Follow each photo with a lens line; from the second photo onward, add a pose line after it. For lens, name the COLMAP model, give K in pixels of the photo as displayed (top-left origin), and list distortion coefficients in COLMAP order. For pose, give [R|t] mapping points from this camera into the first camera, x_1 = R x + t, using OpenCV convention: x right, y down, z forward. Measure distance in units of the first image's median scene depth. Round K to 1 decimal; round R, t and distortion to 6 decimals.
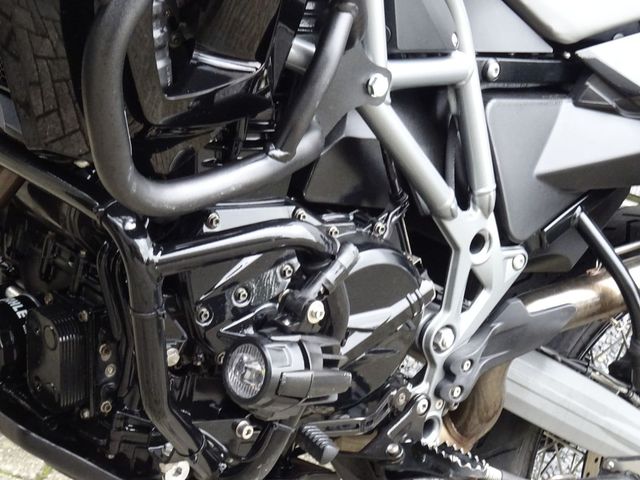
lens RADIAL K [[1427.3, 0, 319.4], [0, 1427.3, 240.2], [0, 0, 1]] dist [0.128958, 0.000000]
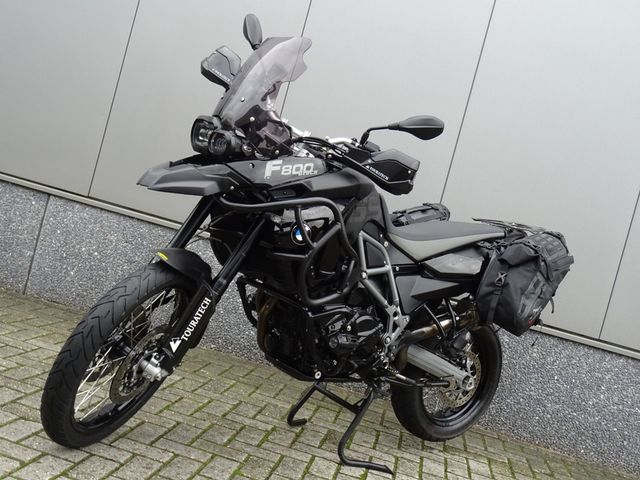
lens RADIAL K [[742.9, 0, 319.7], [0, 742.9, 240.3], [0, 0, 1]] dist [0.004330, 0.000000]
pose [[0.995886, -0.038716, -0.081927, 0.084198], [0.027494, 0.990610, -0.133927, 0.069060], [0.086343, 0.131123, 0.987599, -1.034788]]
